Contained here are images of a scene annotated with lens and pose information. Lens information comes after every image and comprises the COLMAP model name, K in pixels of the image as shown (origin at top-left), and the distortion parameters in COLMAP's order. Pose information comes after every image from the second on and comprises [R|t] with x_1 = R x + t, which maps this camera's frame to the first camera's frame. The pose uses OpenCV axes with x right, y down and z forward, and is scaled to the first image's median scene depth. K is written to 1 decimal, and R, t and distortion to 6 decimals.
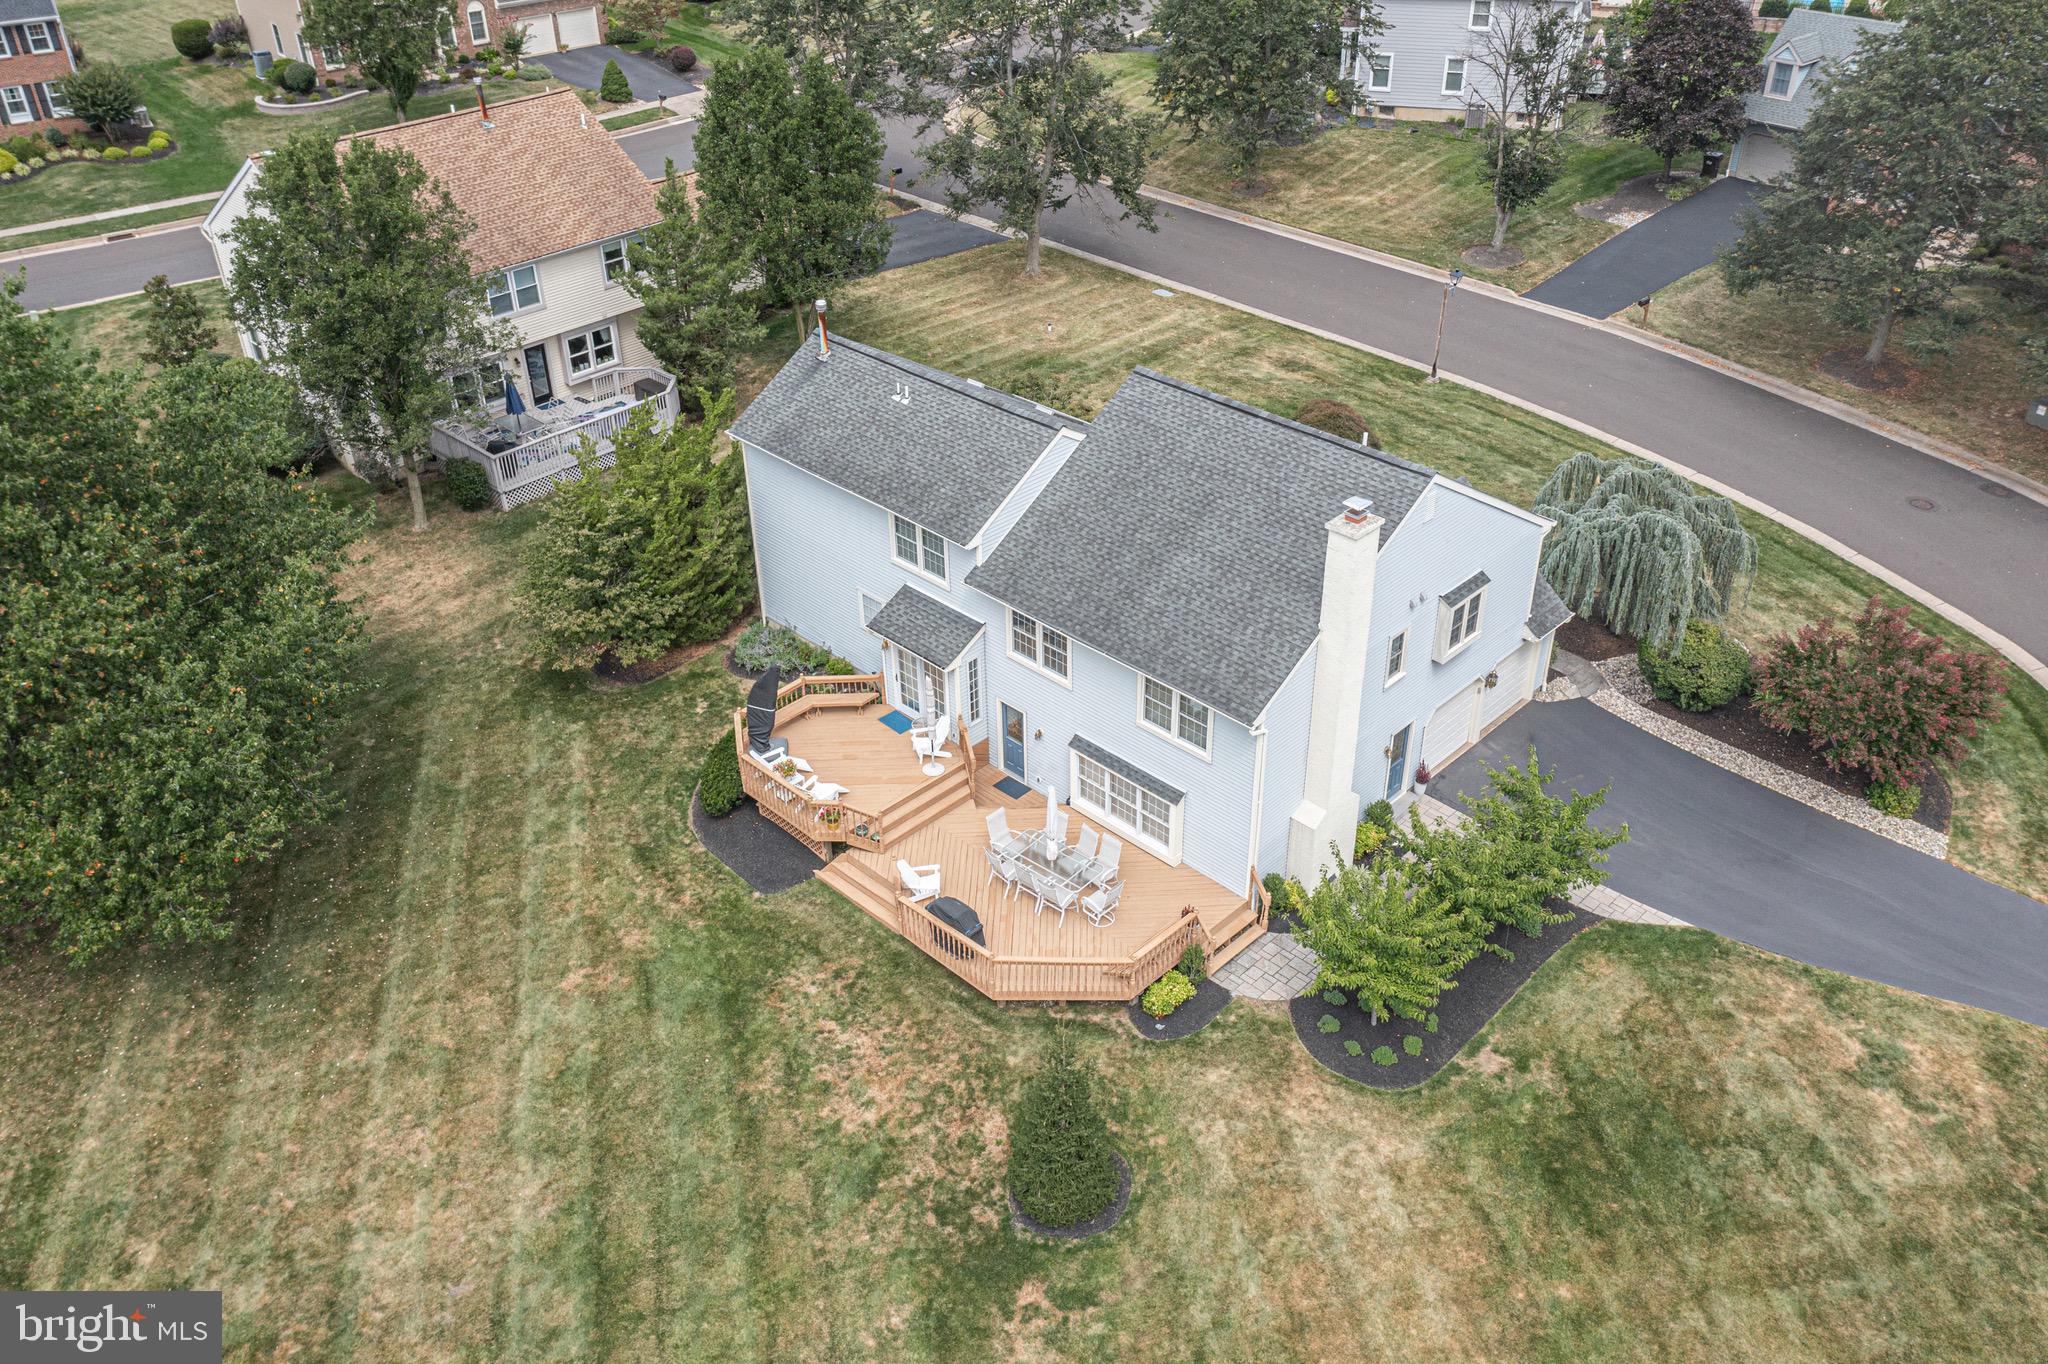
lens RADIAL K [[1656.2, 0, 1026.3], [0, 1656.2, 682.2], [0, 0, 1]] dist [-0.016218, 0.020397]
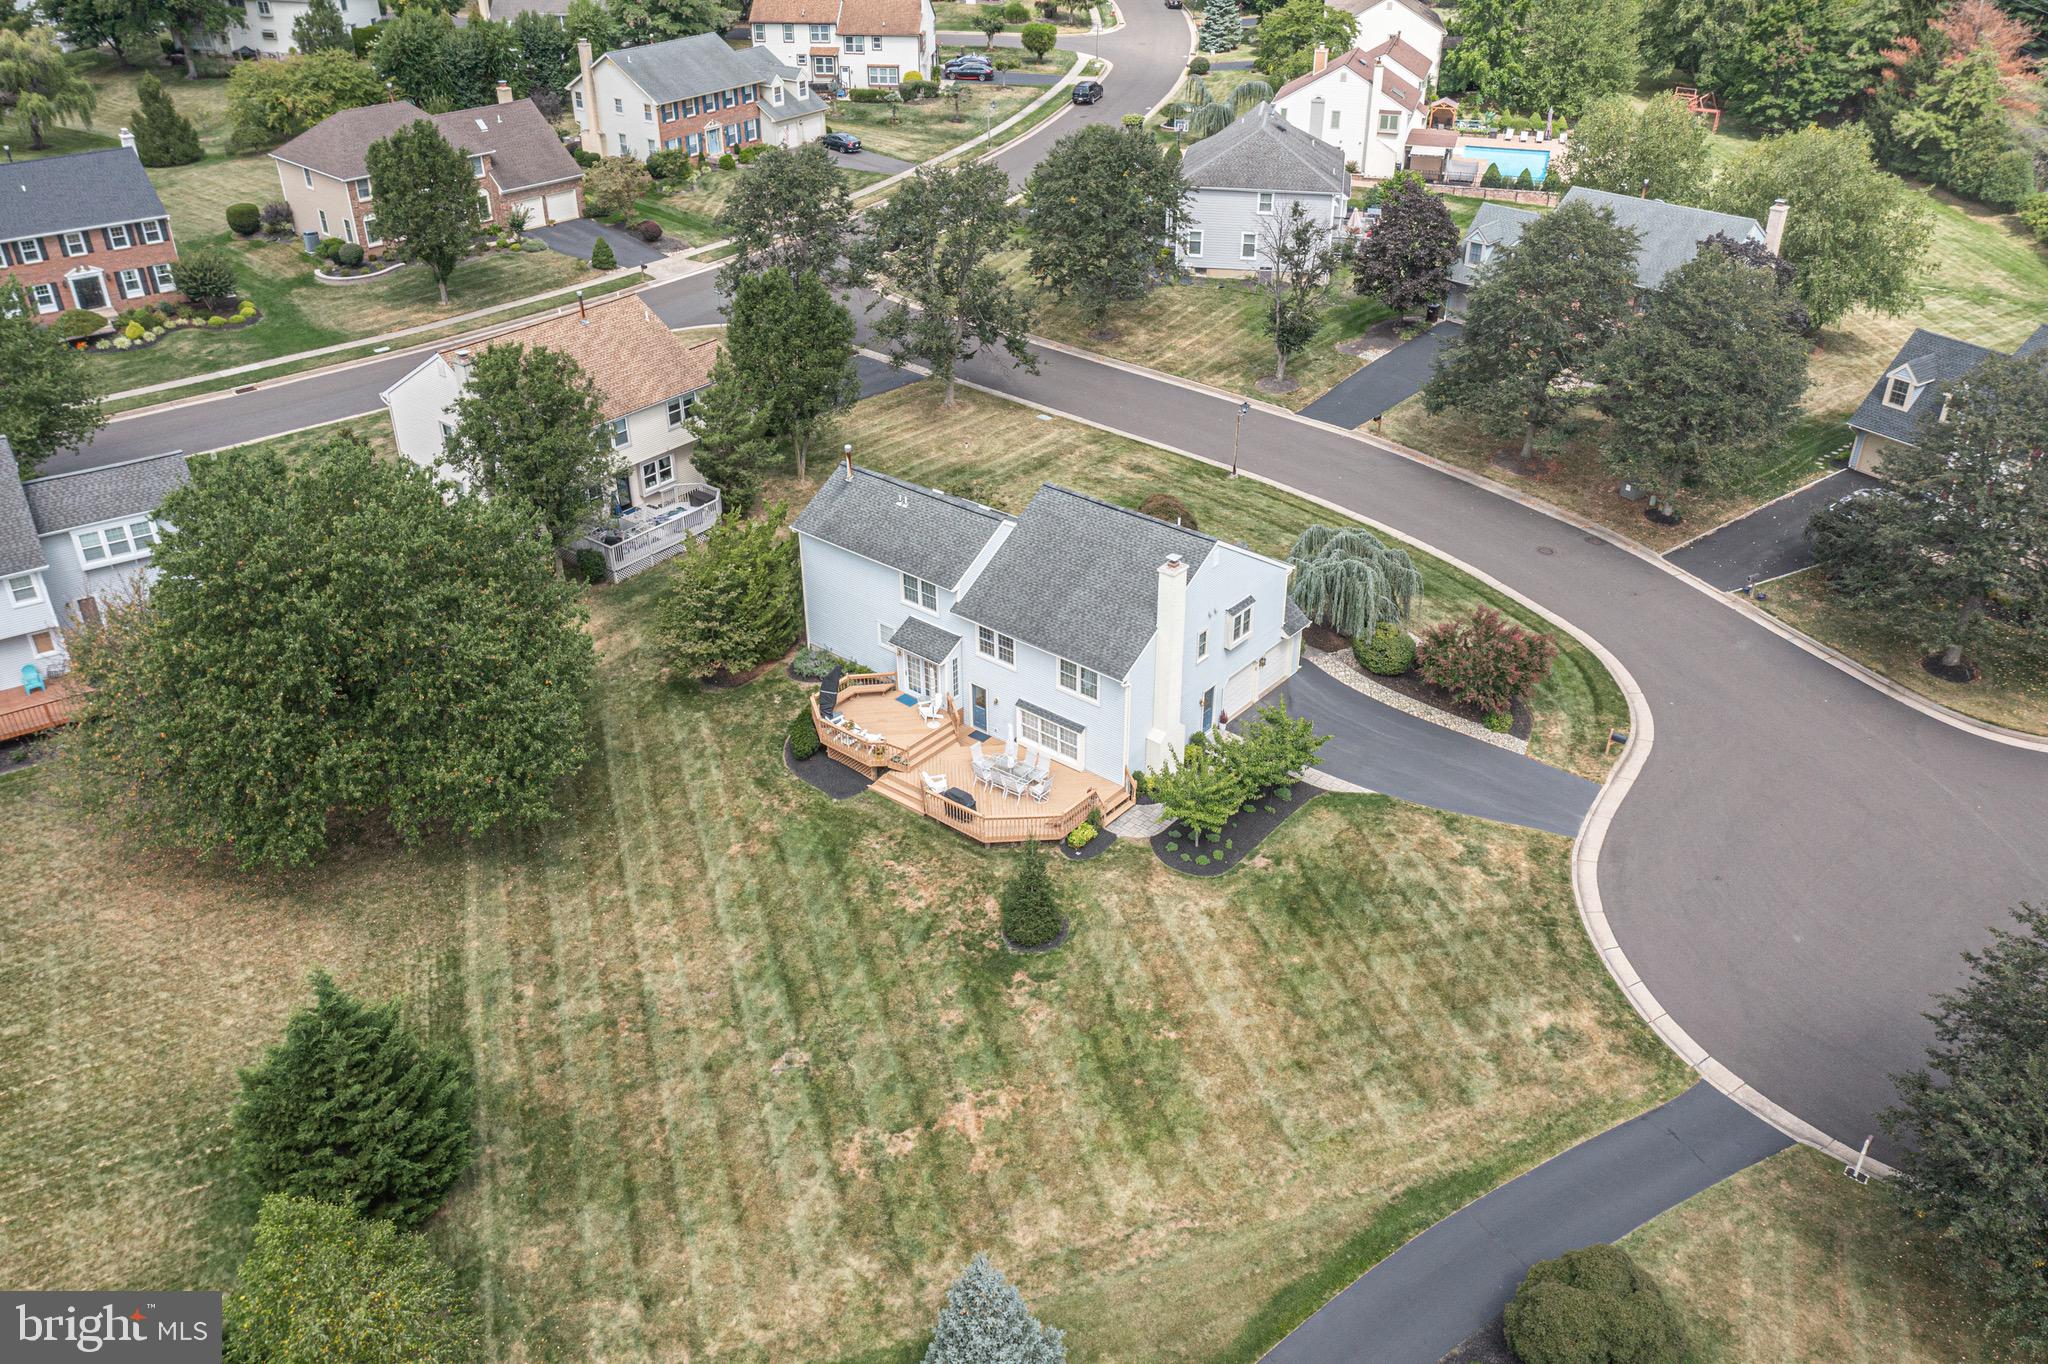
lens RADIAL K [[1656.2, 0, 1032.4], [0, 1656.2, 692.9], [0, 0, 1]] dist [-0.016218, 0.020397]
pose [[0.995569, -0.037087, 0.086409, -0.098802], [0.040532, 0.998438, -0.038460, 0.087151], [-0.084847, 0.041792, 0.995517, -0.661622]]
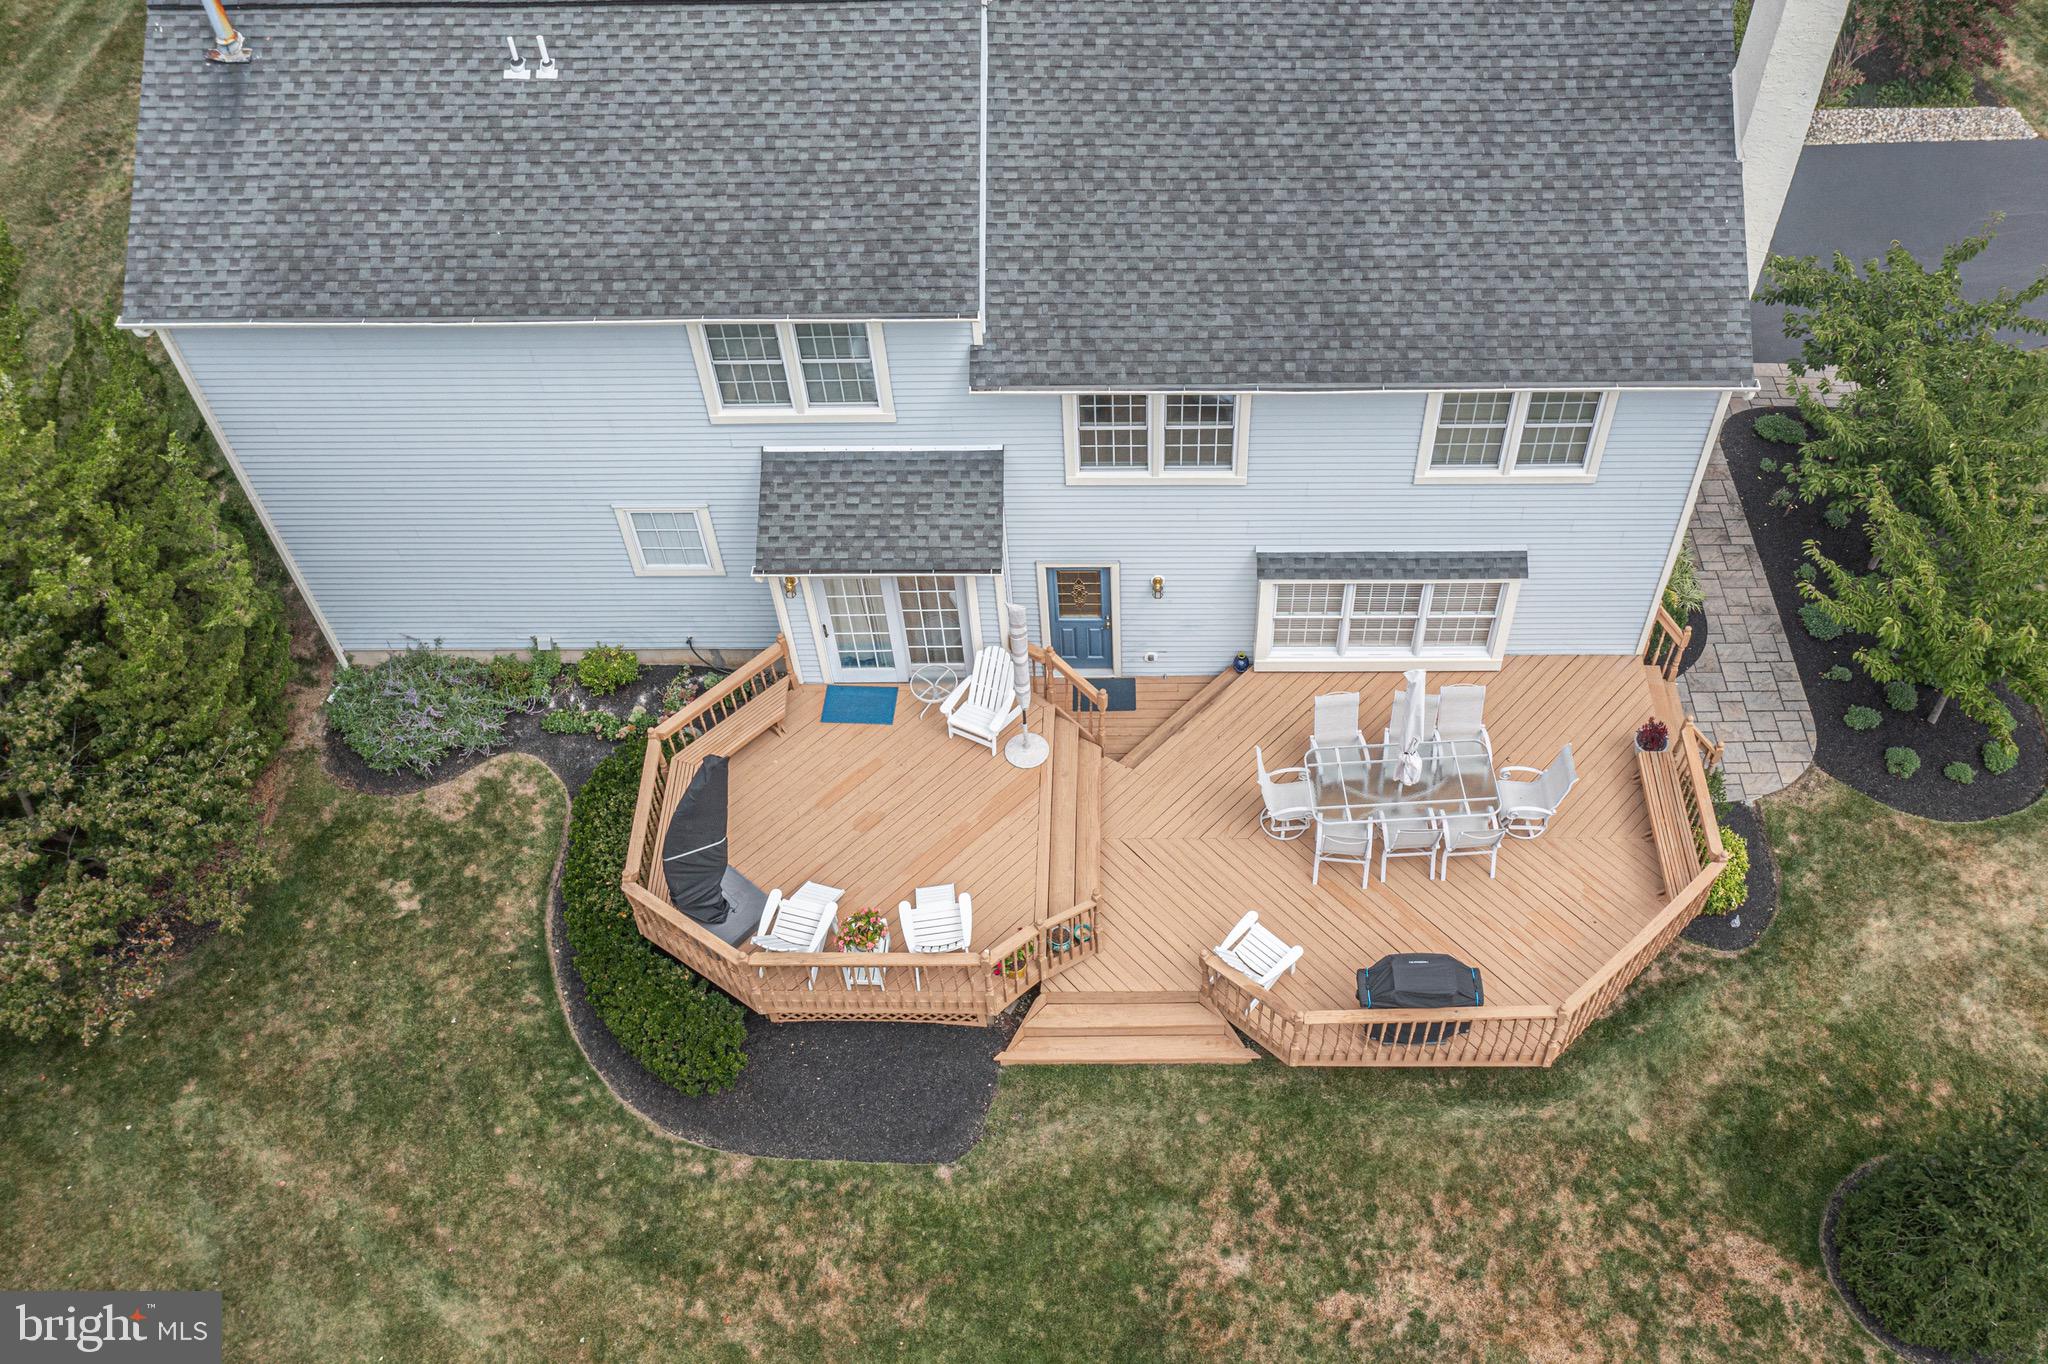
lens RADIAL K [[1656.2, 0, 1060.9], [0, 1656.2, 726.5], [0, 0, 1]] dist [-0.016218, 0.020397]
pose [[0.716326, -0.545082, 0.435618, -0.263488], [0.390739, 0.830595, 0.396782, -0.150270], [-0.578100, -0.114012, 0.807961, 0.572124]]
